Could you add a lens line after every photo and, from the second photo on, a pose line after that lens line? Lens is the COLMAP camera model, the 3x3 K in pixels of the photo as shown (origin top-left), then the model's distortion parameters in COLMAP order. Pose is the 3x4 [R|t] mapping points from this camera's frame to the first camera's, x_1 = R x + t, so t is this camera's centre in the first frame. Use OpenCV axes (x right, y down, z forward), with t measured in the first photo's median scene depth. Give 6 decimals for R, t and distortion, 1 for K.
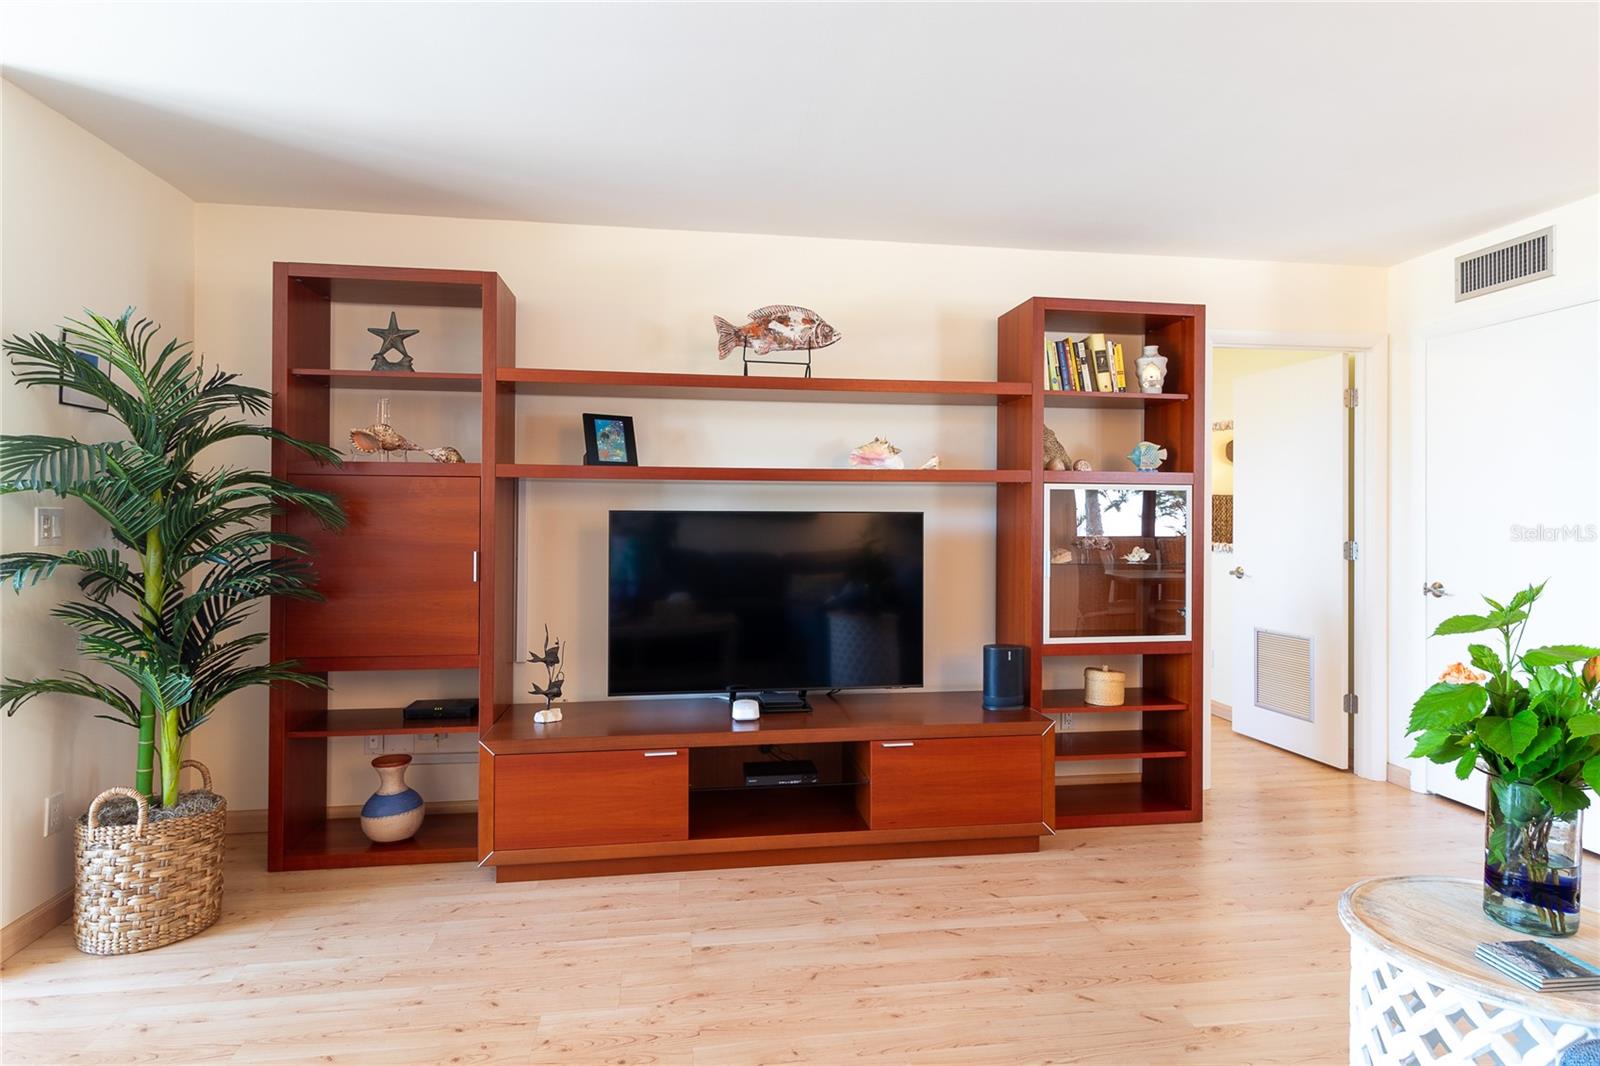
lens RADIAL K [[878.0, 0, 797.3], [0, 878.0, 524.4], [0, 0, 1]] dist [0.043571, -0.032855]
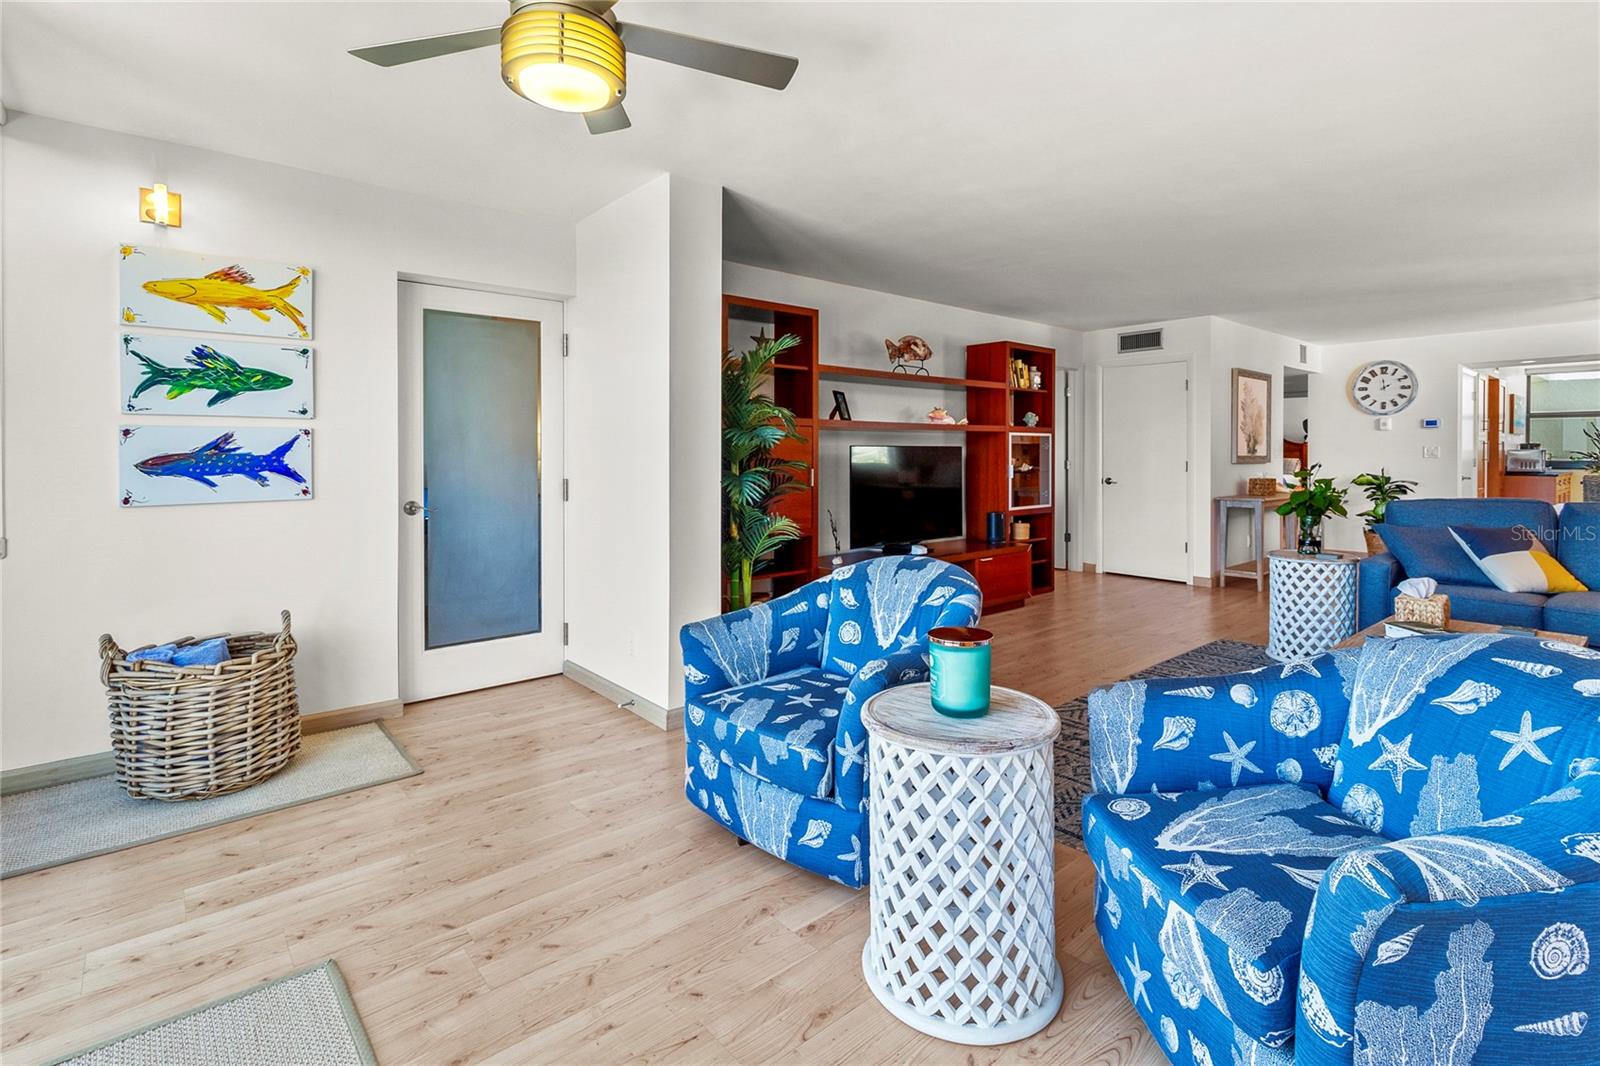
lens RADIAL K [[734.8, 0, 810.2], [0, 734.8, 467.7], [0, 0, 1]] dist [0.021312, 0.000163]
pose [[0.858272, -0.014586, 0.512988, -0.964894], [0.008040, 0.999856, 0.014978, 0.006572], [-0.513132, -0.008731, 0.858265, -0.227006]]
